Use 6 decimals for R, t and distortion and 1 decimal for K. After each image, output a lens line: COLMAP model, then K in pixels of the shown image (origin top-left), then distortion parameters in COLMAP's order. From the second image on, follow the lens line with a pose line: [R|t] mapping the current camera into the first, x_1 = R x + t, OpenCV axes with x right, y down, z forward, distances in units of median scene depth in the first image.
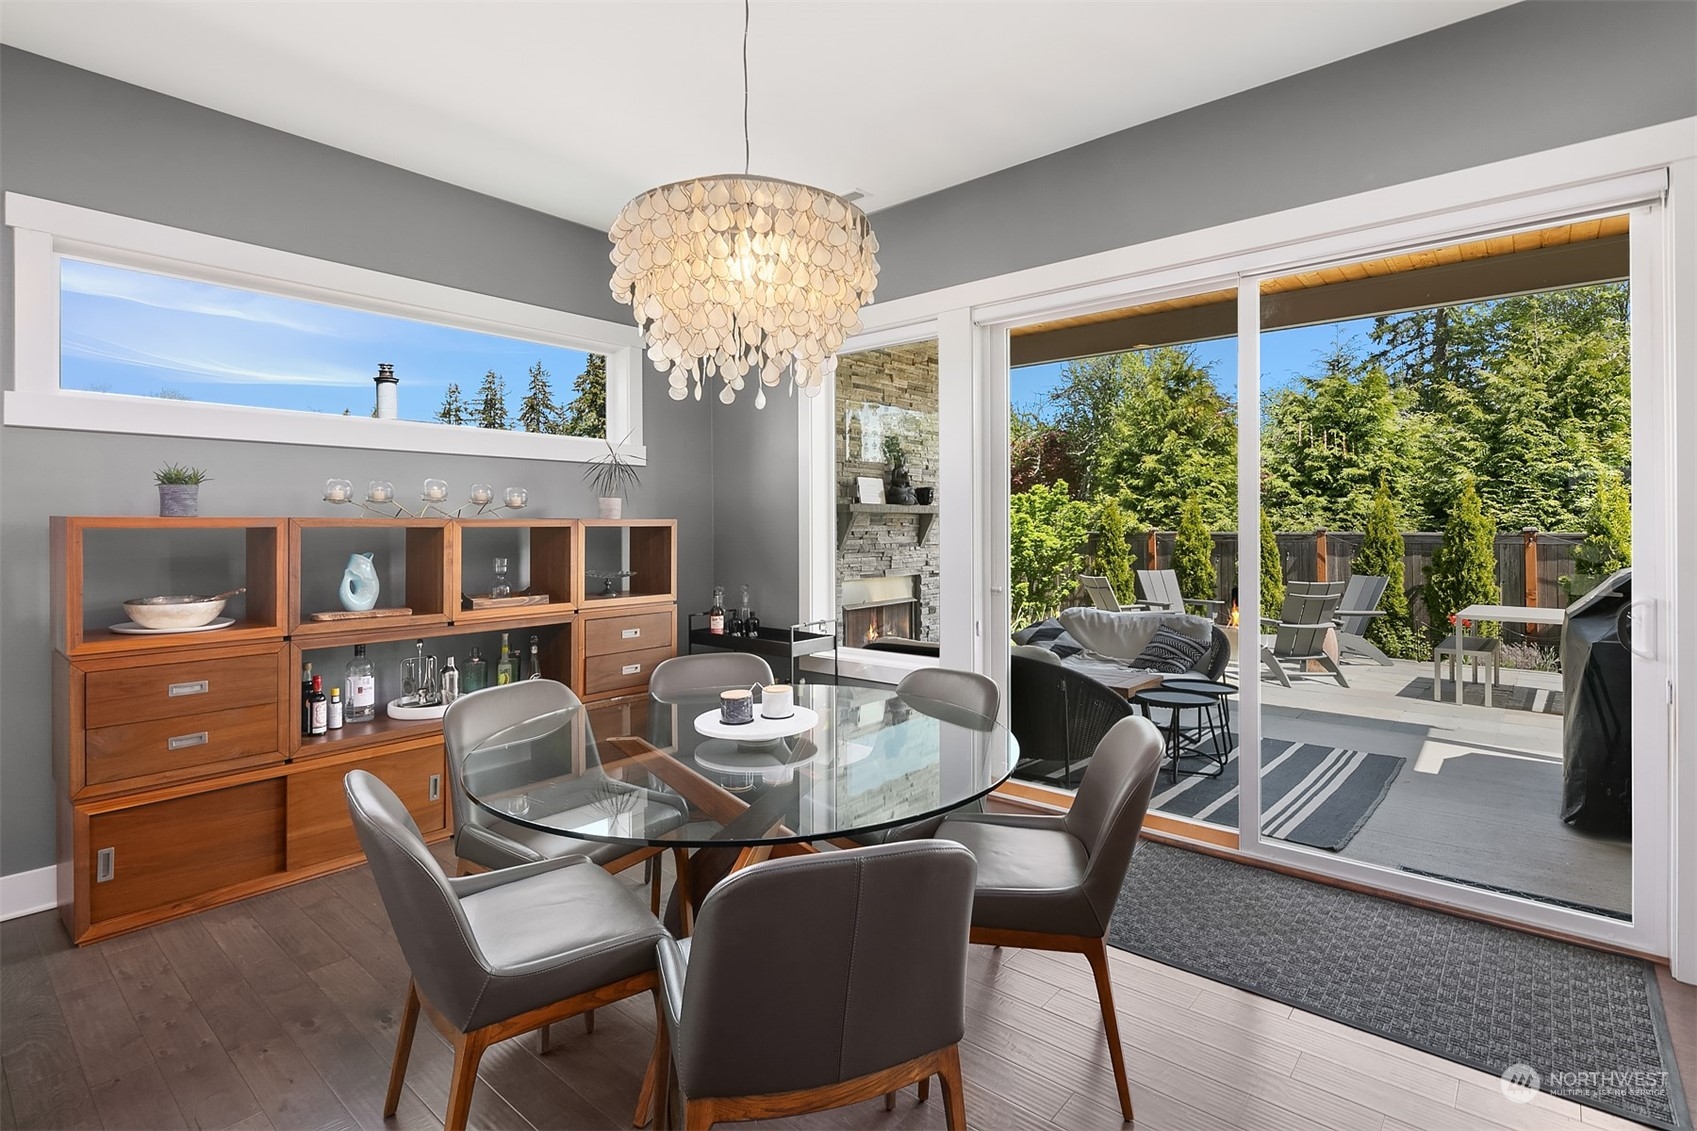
lens RADIAL K [[841.3, 0, 820.0], [0, 841.3, 518.0], [0, 0, 1]] dist [0.005700, -0.003001]
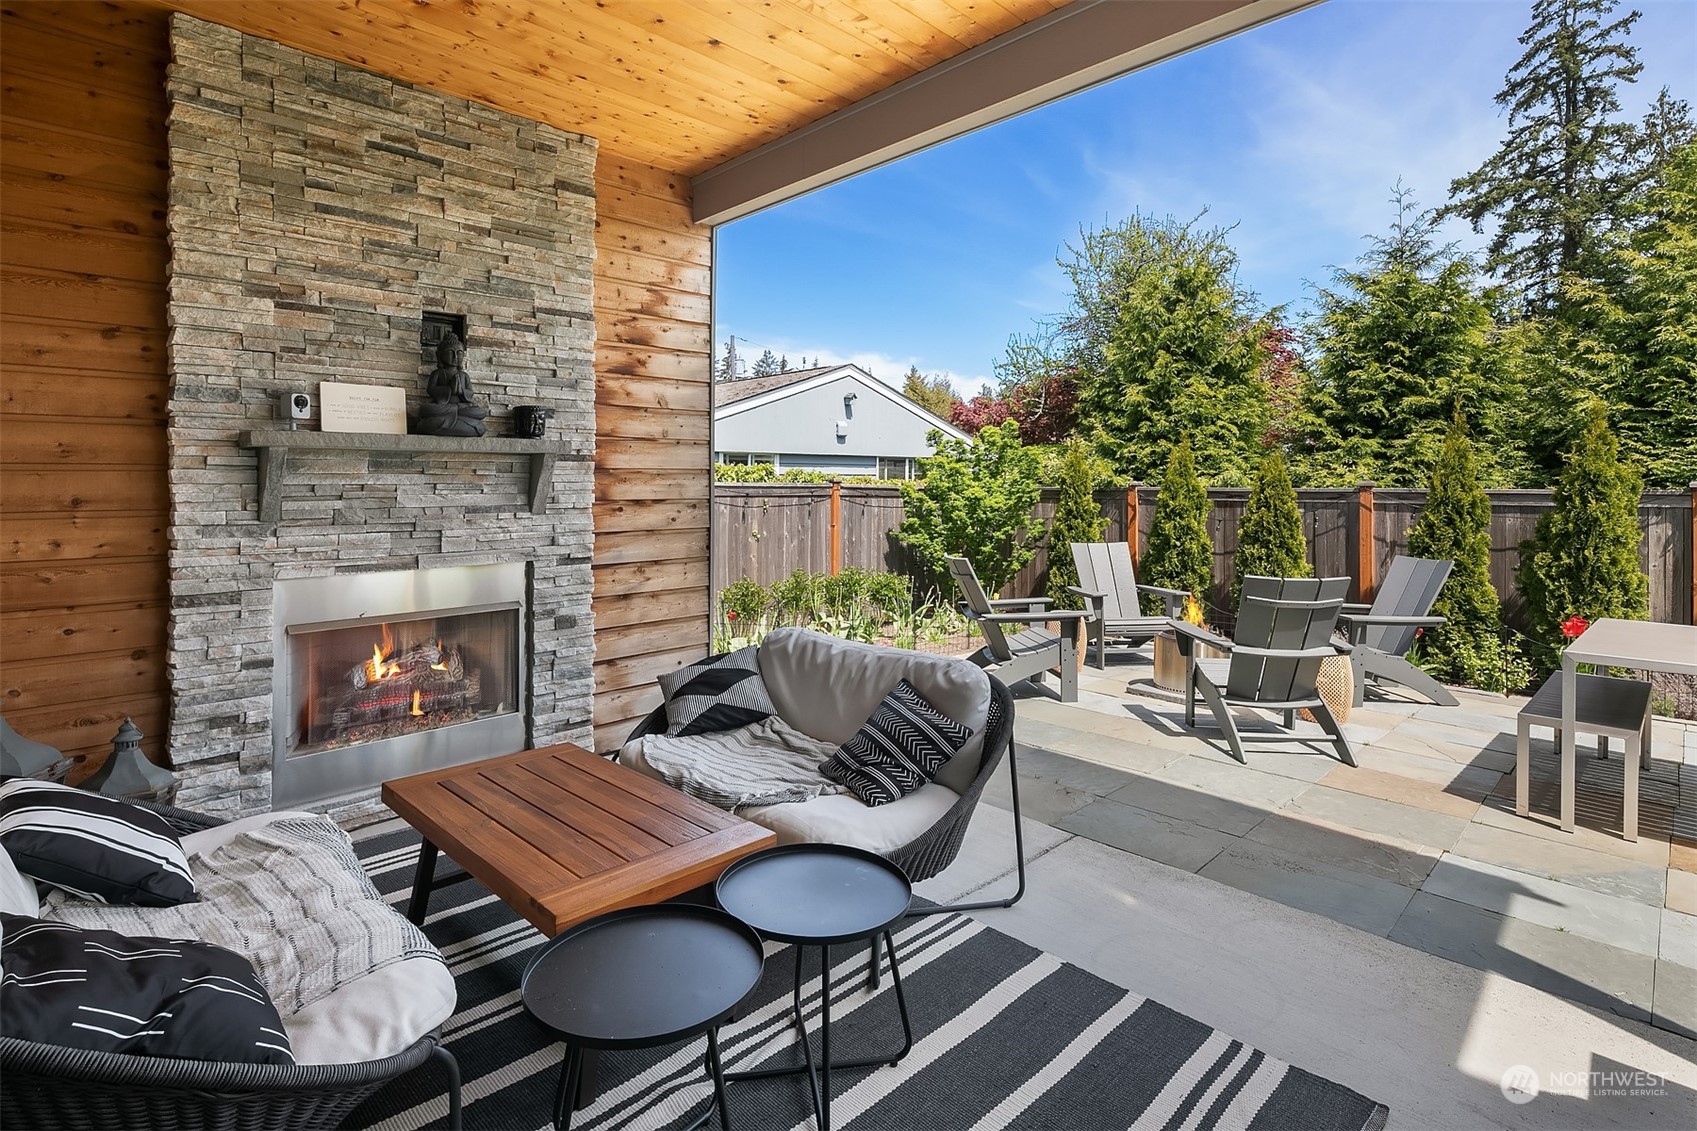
lens RADIAL K [[841.3, 0, 796.6], [0, 841.3, 481.0], [0, 0, 1]] dist [0.005700, -0.003001]
pose [[0.994378, 0.001601, -0.105881, 0.204190], [-0.000538, 0.999949, 0.010062, 0.004171], [0.105891, -0.009948, 0.994328, 0.261870]]
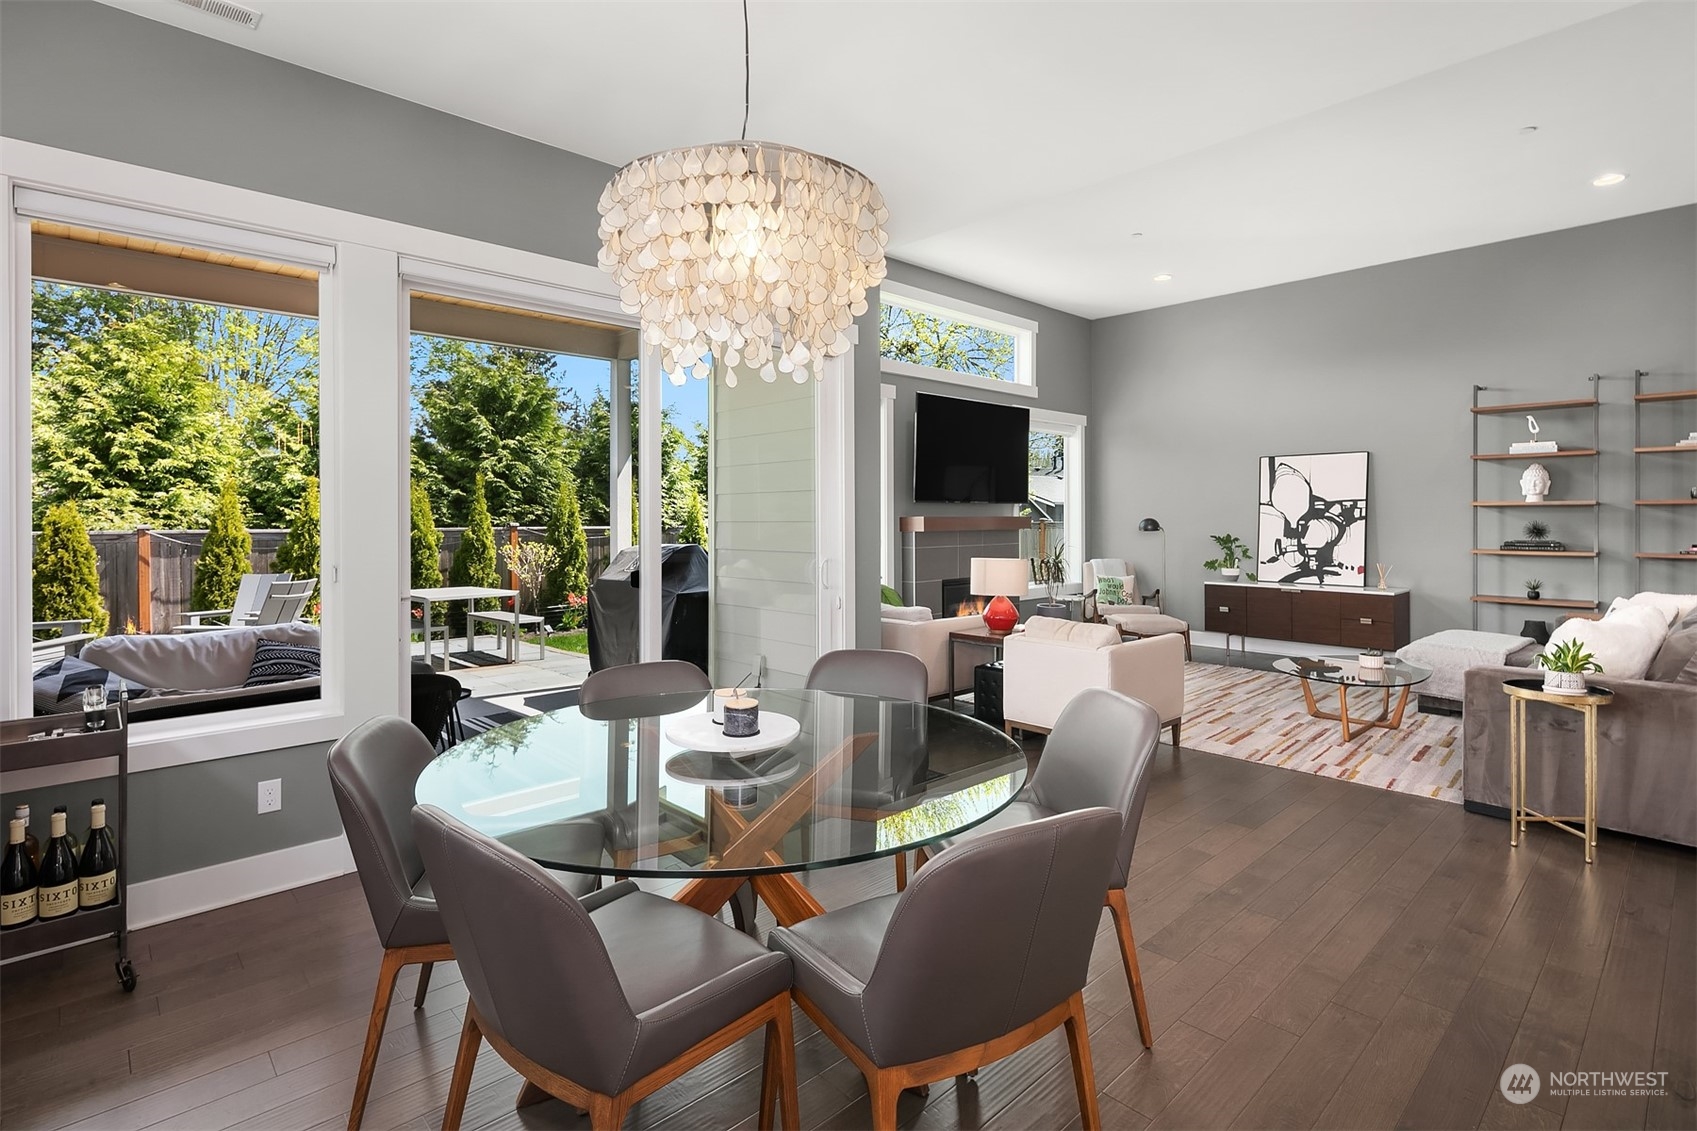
lens RADIAL K [[841.3, 0, 875.5], [0, 841.3, 534.9], [0, 0, 1]] dist [0.005700, -0.003001]
pose [[0.119287, -0.016670, 0.992720, -0.185311], [-0.005500, 0.999833, 0.017450, 0.001769], [-0.992845, -0.007542, 0.119175, 0.148111]]
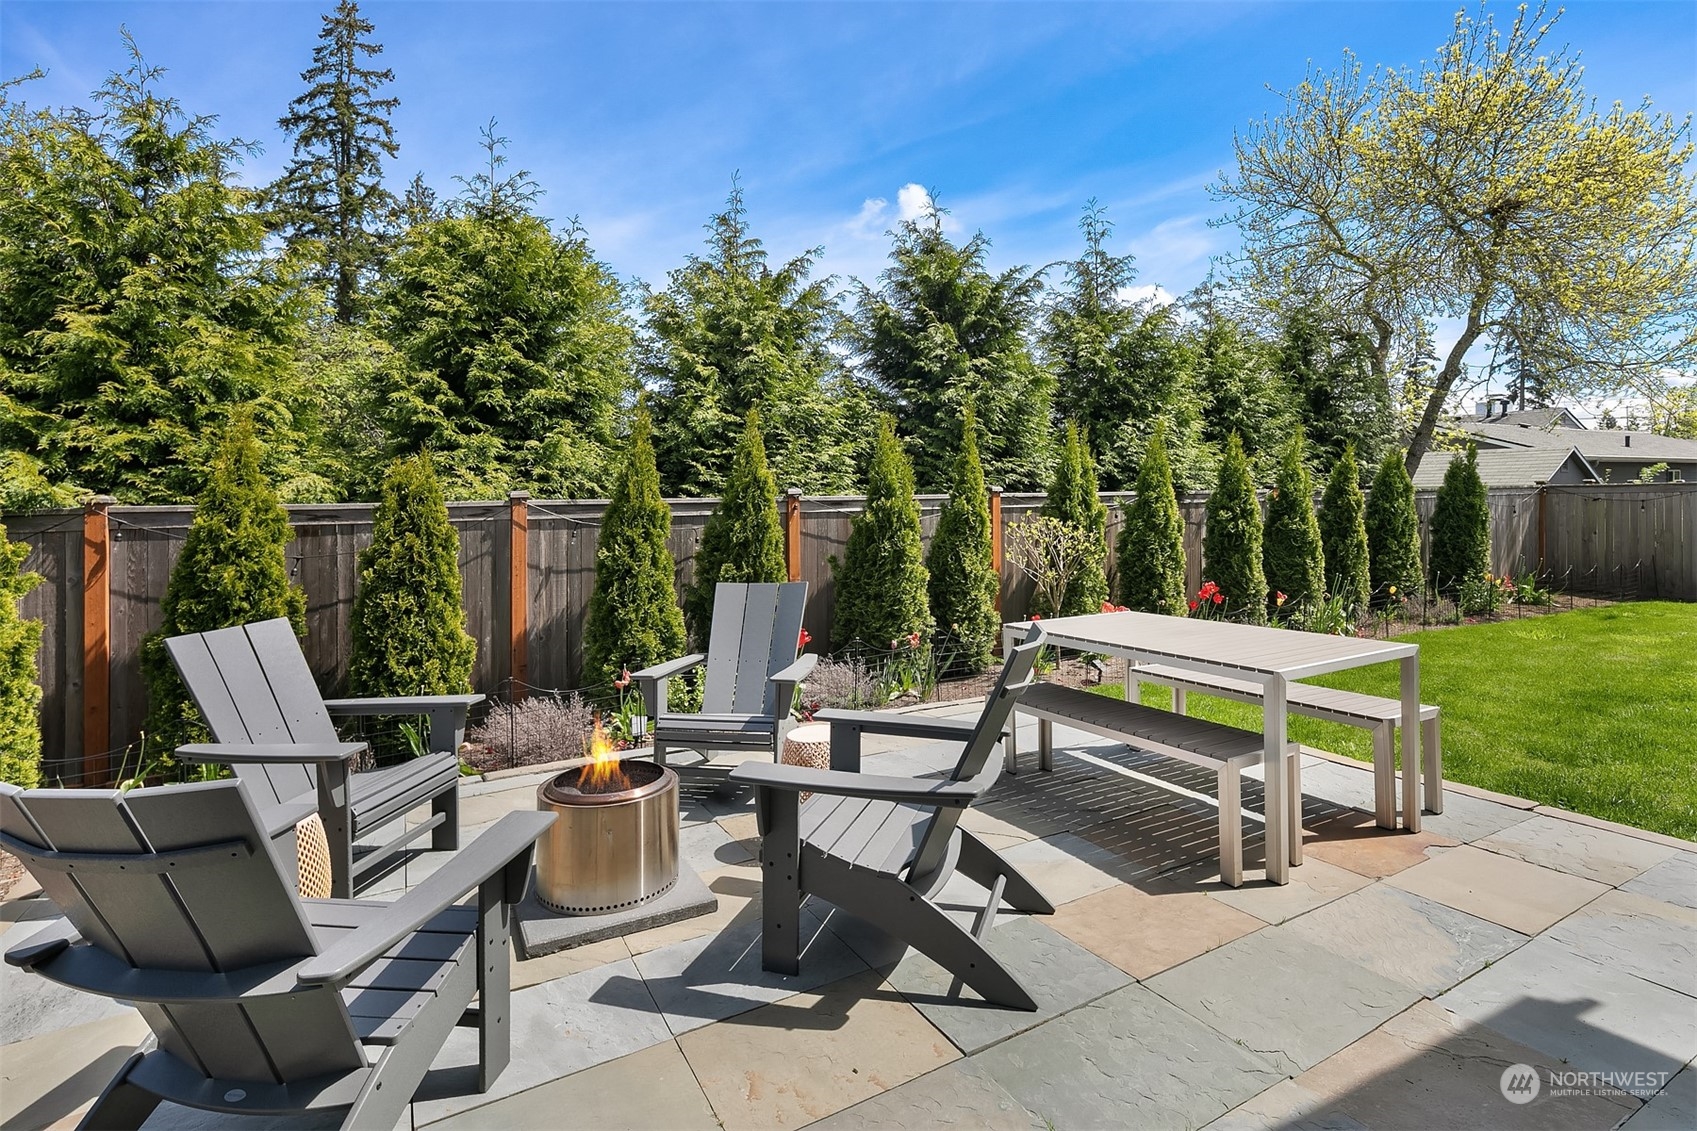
lens RADIAL K [[841.3, 0, 897.4], [0, 841.3, 489.3], [0, 0, 1]] dist [0.005700, -0.003001]
pose [[0.310941, 0.002959, 0.950425, 0.166505], [0.003903, 0.999983, -0.004390, 0.013269], [-0.950421, 0.005075, 0.310924, 0.619992]]
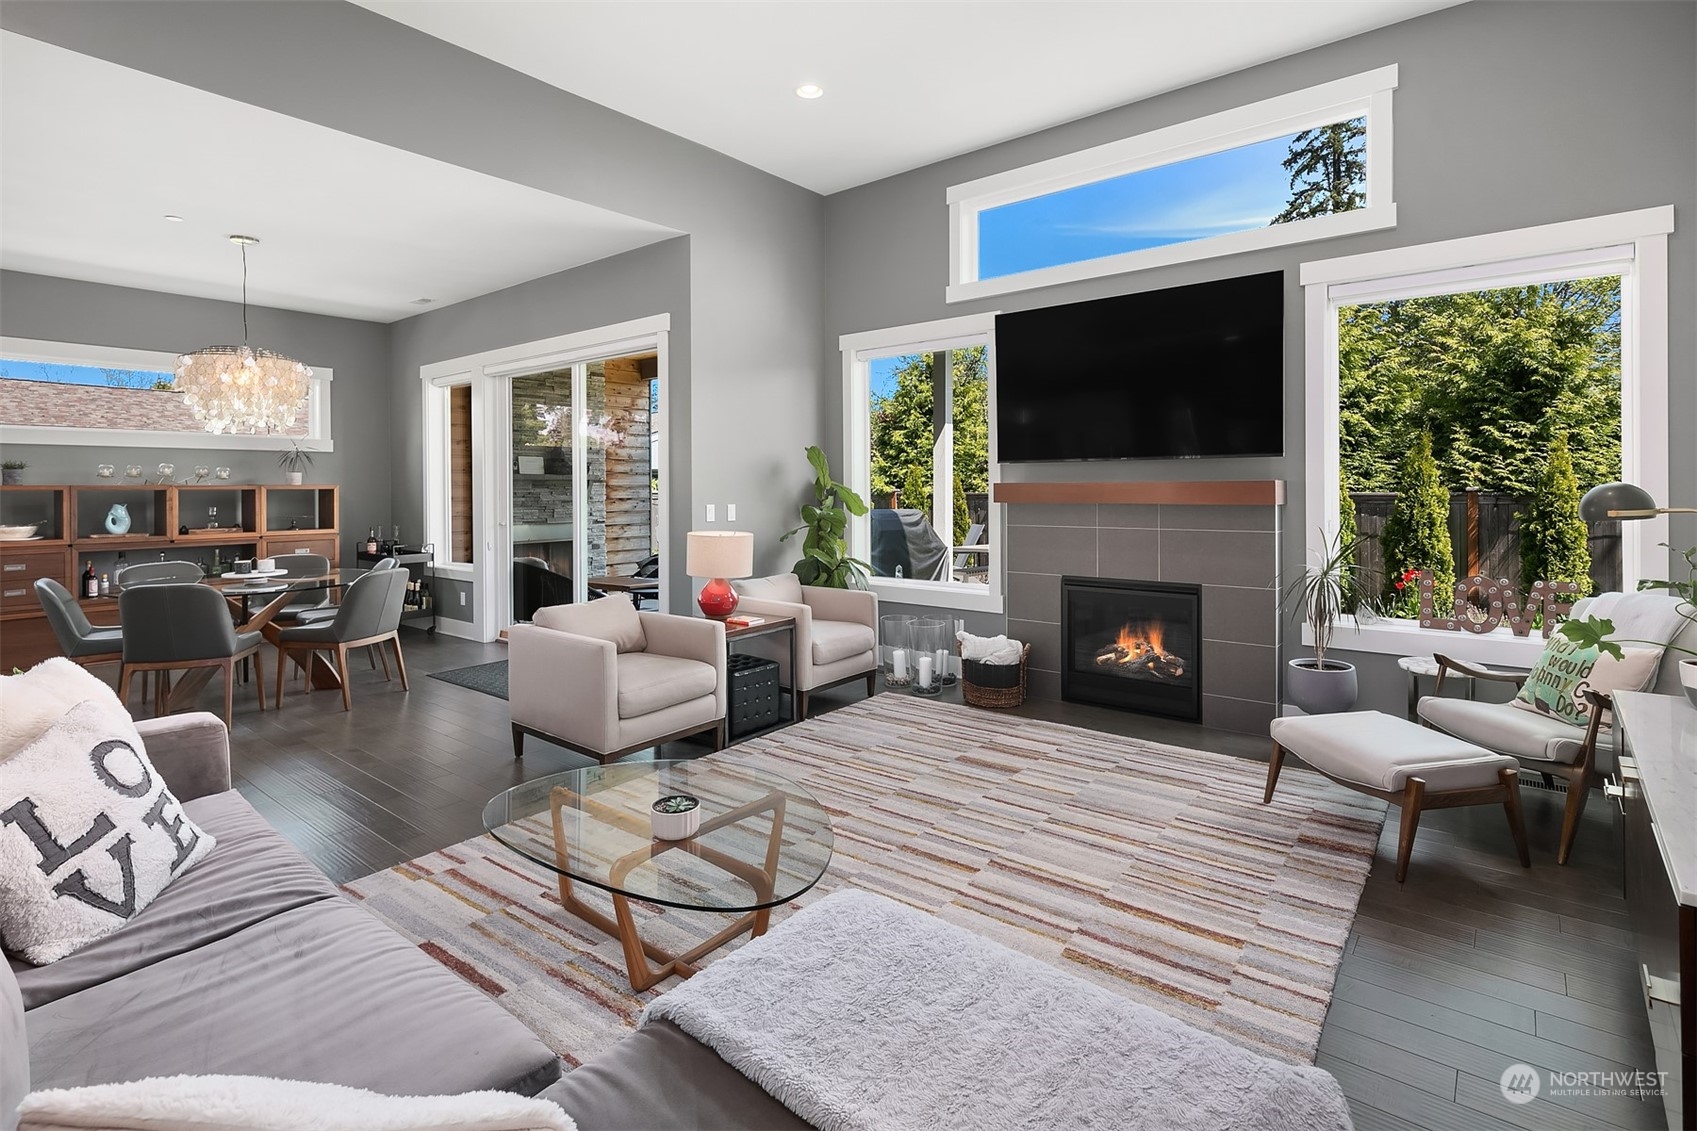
lens RADIAL K [[841.3, 0, 809.4], [0, 841.3, 492.2], [0, 0, 1]] dist [0.005700, -0.003001]
pose [[0.999378, -0.007033, 0.034561, 0.262329], [0.006667, 0.999920, 0.010709, 0.001625], [-0.034634, -0.010472, 0.999345, -0.264219]]
